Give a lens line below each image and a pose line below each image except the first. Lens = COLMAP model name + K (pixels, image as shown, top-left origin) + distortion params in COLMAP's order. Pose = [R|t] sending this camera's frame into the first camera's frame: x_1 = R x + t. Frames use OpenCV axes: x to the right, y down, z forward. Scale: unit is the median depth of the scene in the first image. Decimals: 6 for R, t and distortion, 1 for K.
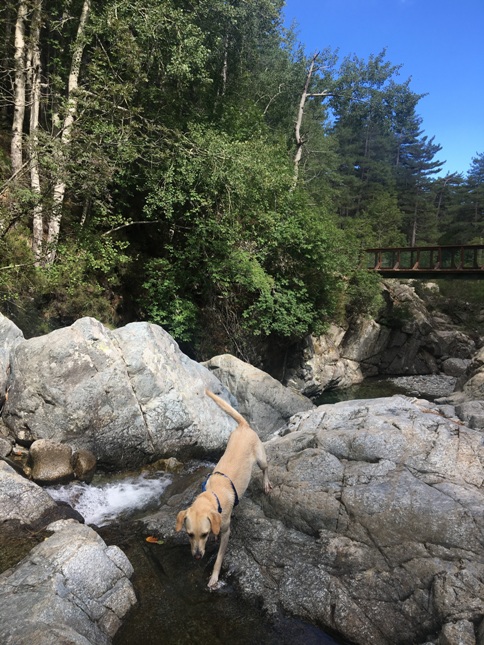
lens RADIAL K [[539.2, 0, 235.0], [0, 539.2, 319.4], [0, 0, 1]] dist [0.062772, -0.106646]
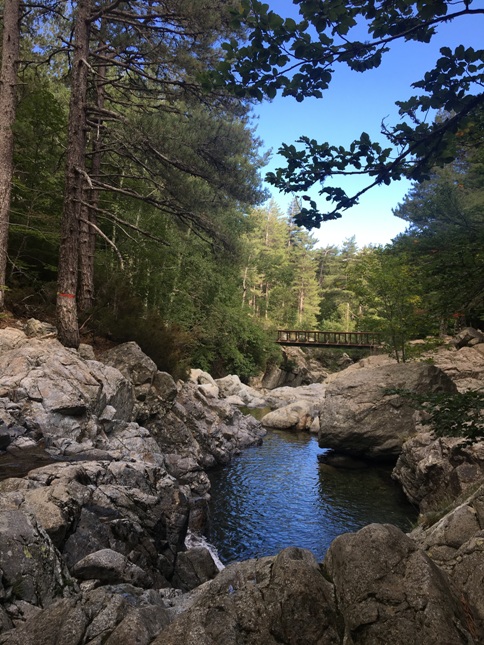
lens RADIAL K [[539.2, 0, 246.3], [0, 539.2, 324.0], [0, 0, 1]] dist [0.062772, -0.106646]
pose [[0.979344, -0.003299, 0.202176, -0.302286], [0.016472, 0.997845, -0.063510, -0.040596], [-0.201531, 0.065528, 0.977288, -1.078693]]
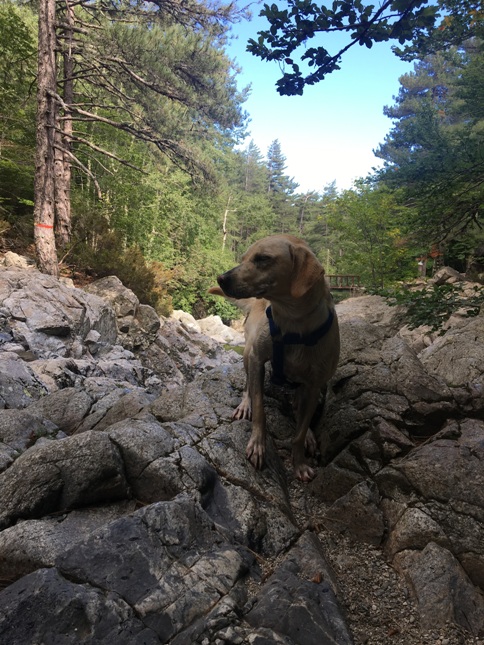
lens RADIAL K [[539.2, 0, 247.6], [0, 539.2, 323.8], [0, 0, 1]] dist [0.062772, -0.106646]
pose [[0.970732, -0.036991, 0.237299, -0.305087], [0.030735, 0.999077, 0.030010, -0.017180], [-0.238190, -0.021839, 0.970973, -1.082807]]
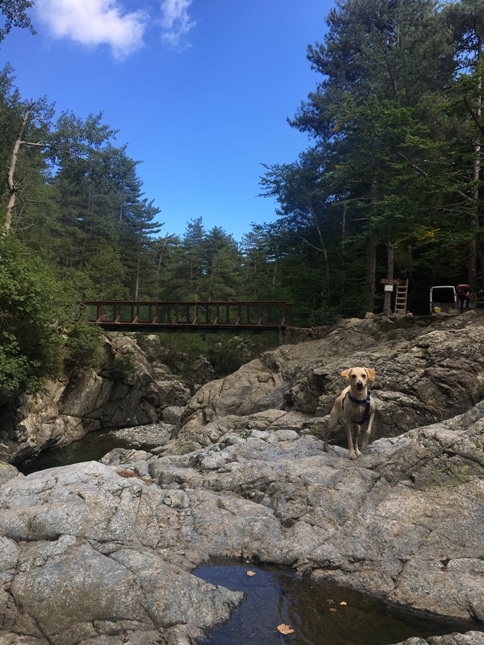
lens RADIAL K [[539.2, 0, 243.9], [0, 539.2, 319.6], [0, 0, 1]] dist [0.062772, -0.106646]
pose [[0.873397, 0.016879, 0.486716, 0.011704], [0.028675, 0.995883, -0.085994, -0.004344], [-0.486164, 0.089064, 0.869317, -0.003323]]
